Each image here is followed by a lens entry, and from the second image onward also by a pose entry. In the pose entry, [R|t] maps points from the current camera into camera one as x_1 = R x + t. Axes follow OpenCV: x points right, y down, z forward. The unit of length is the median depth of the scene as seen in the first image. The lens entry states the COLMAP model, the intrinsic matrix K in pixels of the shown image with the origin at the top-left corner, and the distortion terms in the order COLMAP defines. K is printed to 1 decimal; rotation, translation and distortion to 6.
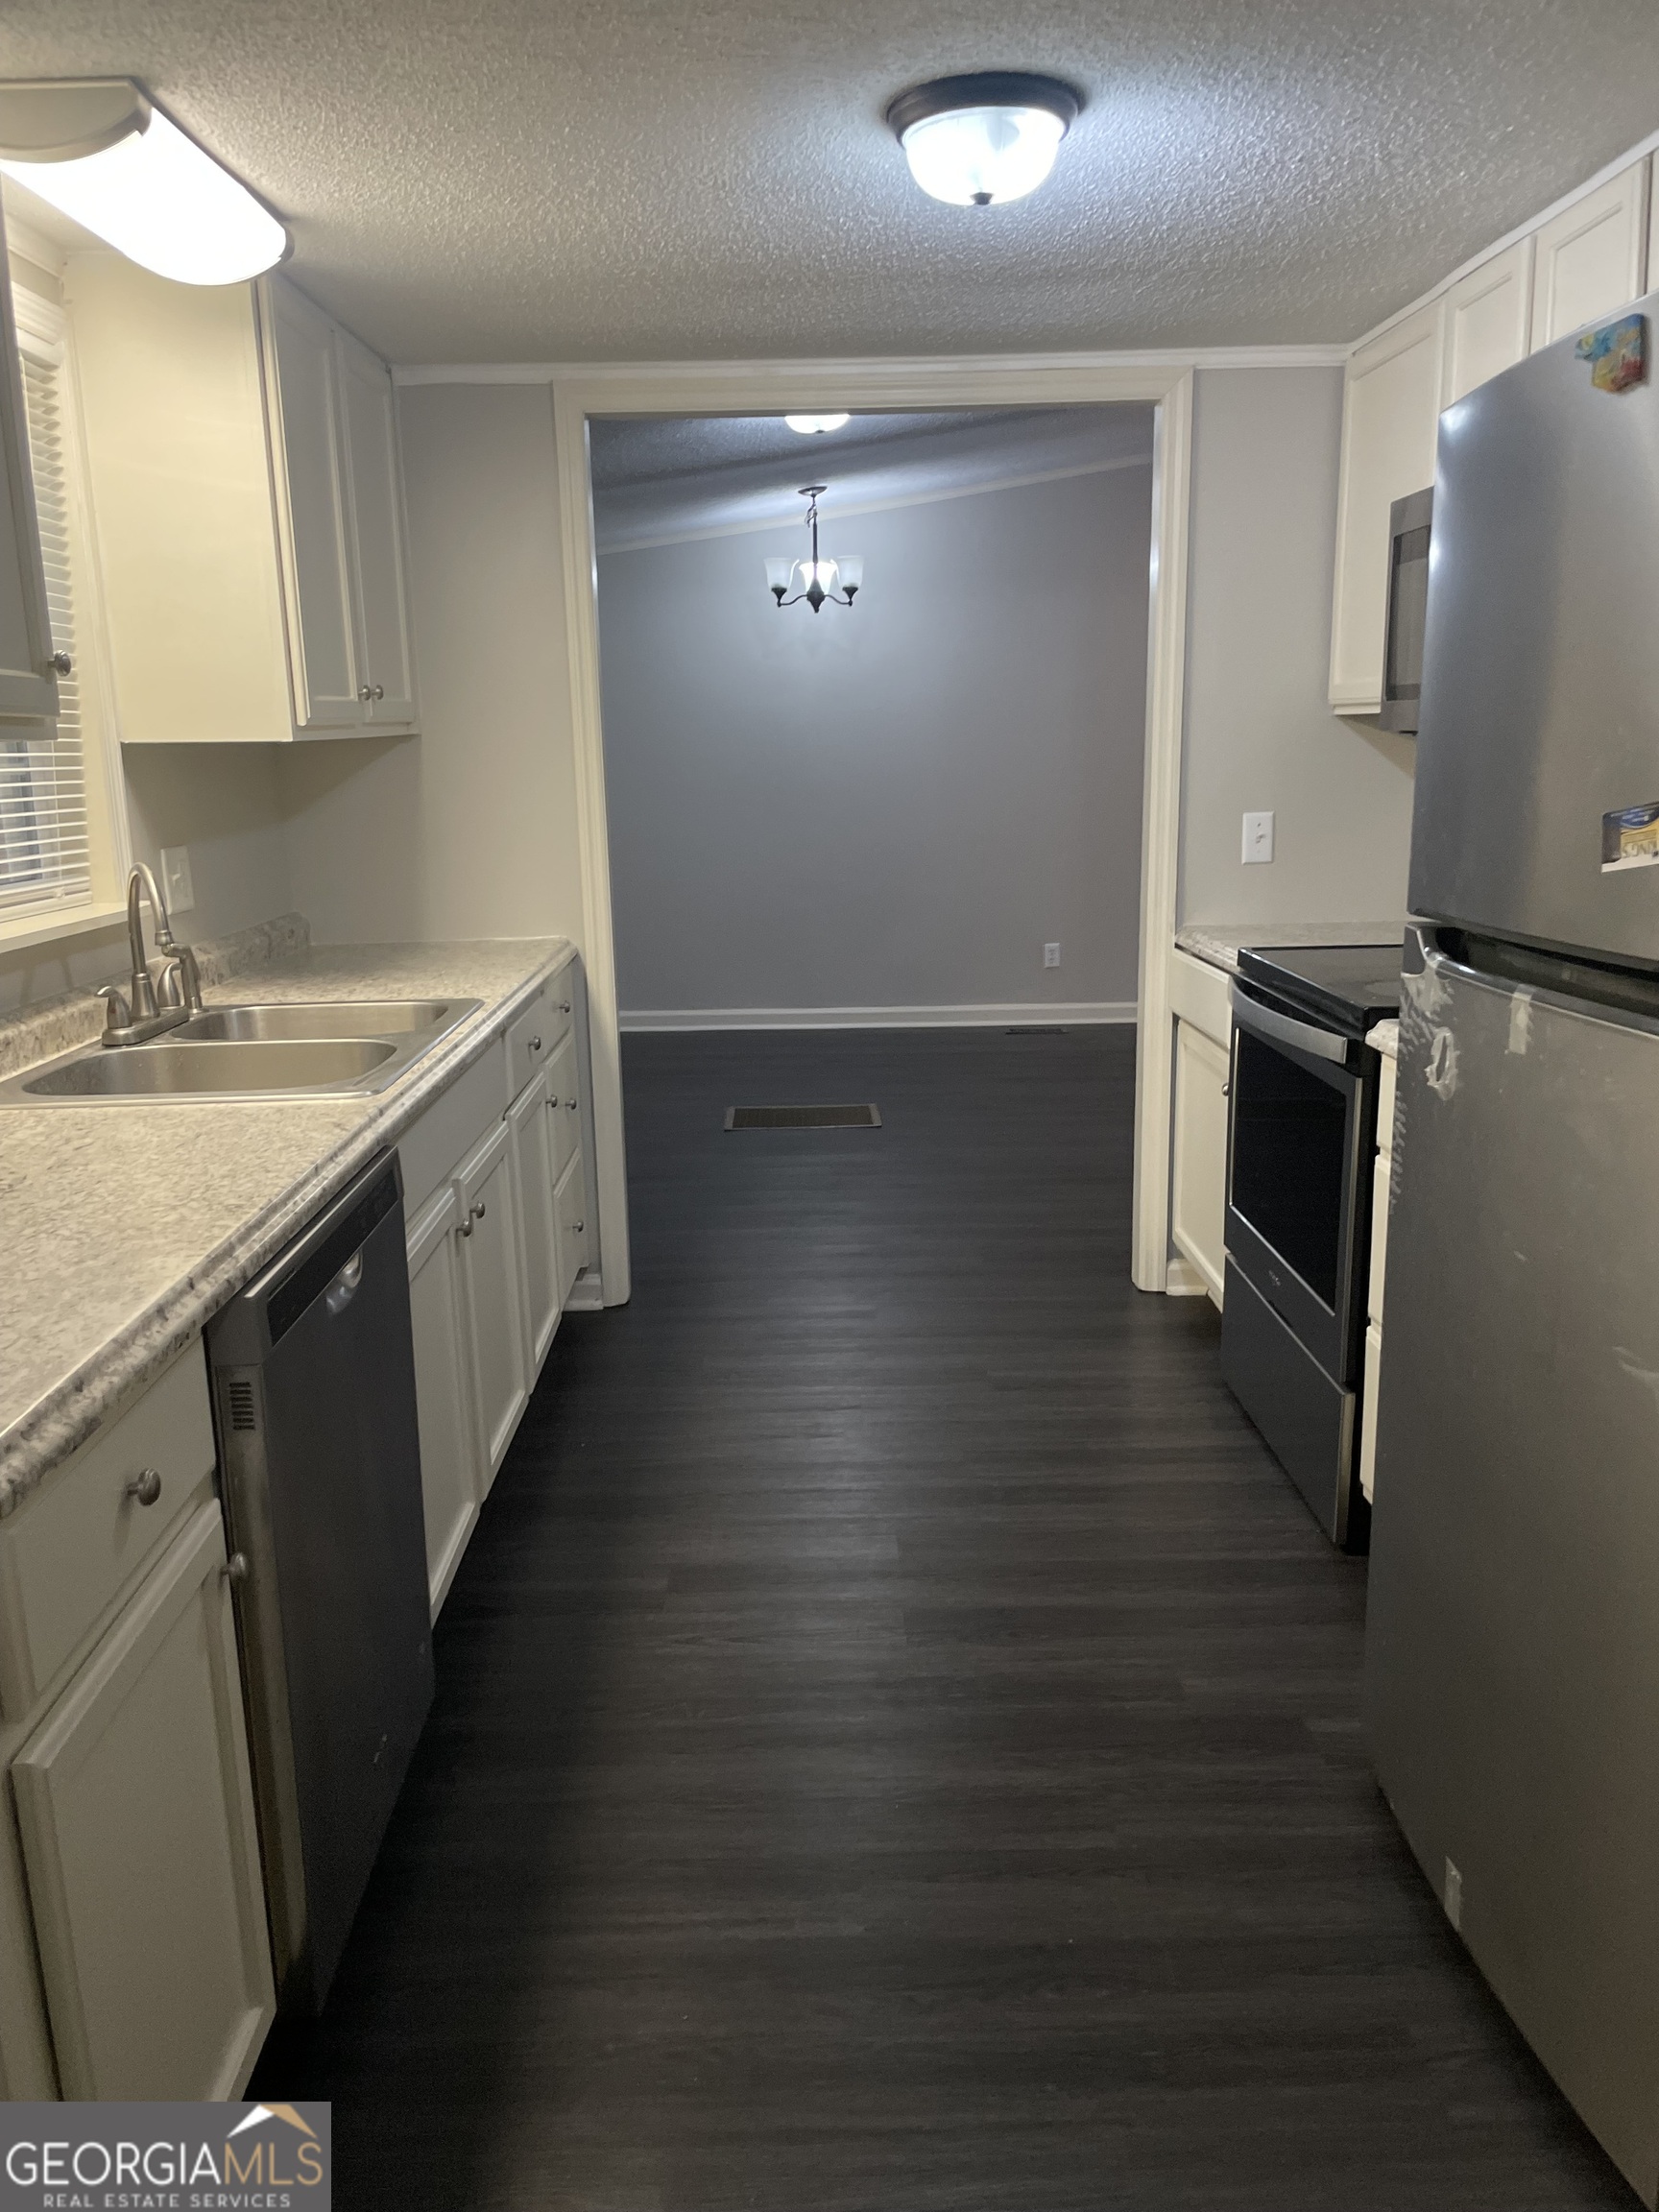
lens RADIAL K [[1676.4, 0, 820.9], [0, 1676.4, 1146.5], [0, 0, 1]] dist [0.038126, -0.070345]
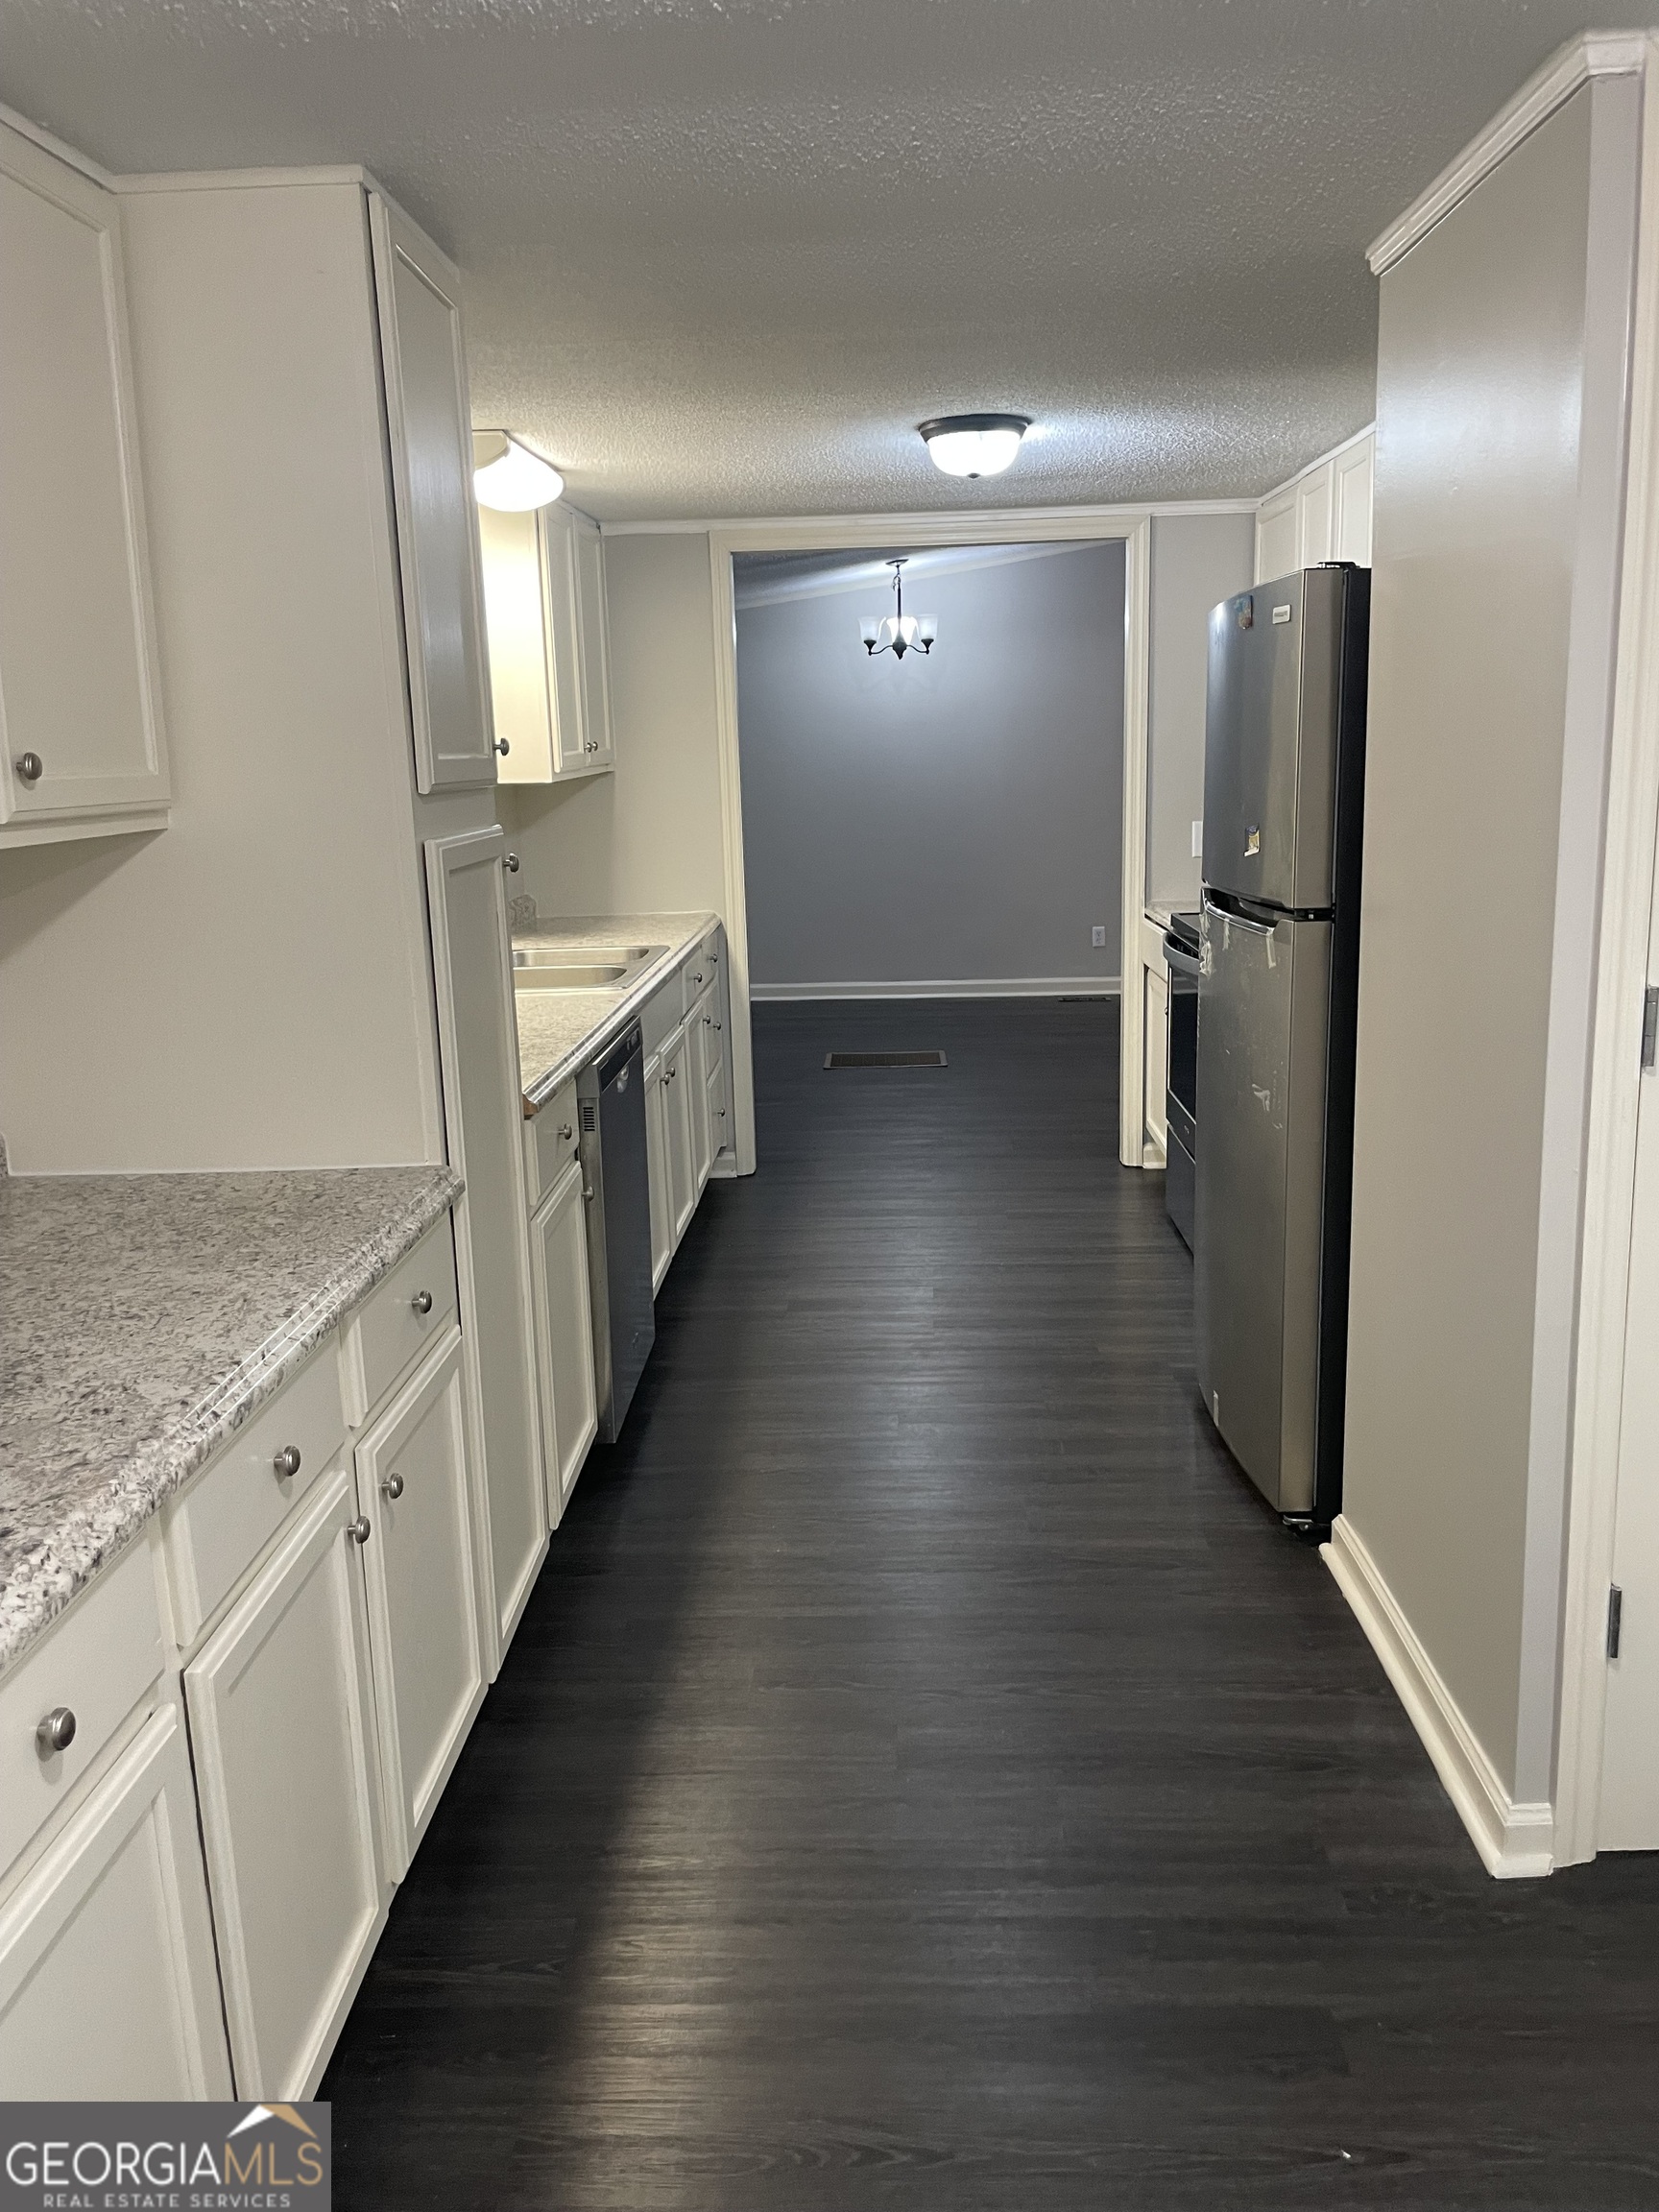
lens RADIAL K [[1690.2, 0, 829.5], [0, 1690.2, 1106.0], [0, 0, 1]] dist [0.037790, -0.067213]
pose [[0.998515, 0.003099, -0.054388, 0.029064], [-0.004494, 0.999663, -0.025549, 0.088585], [0.054291, 0.025755, 0.998193, -0.488991]]
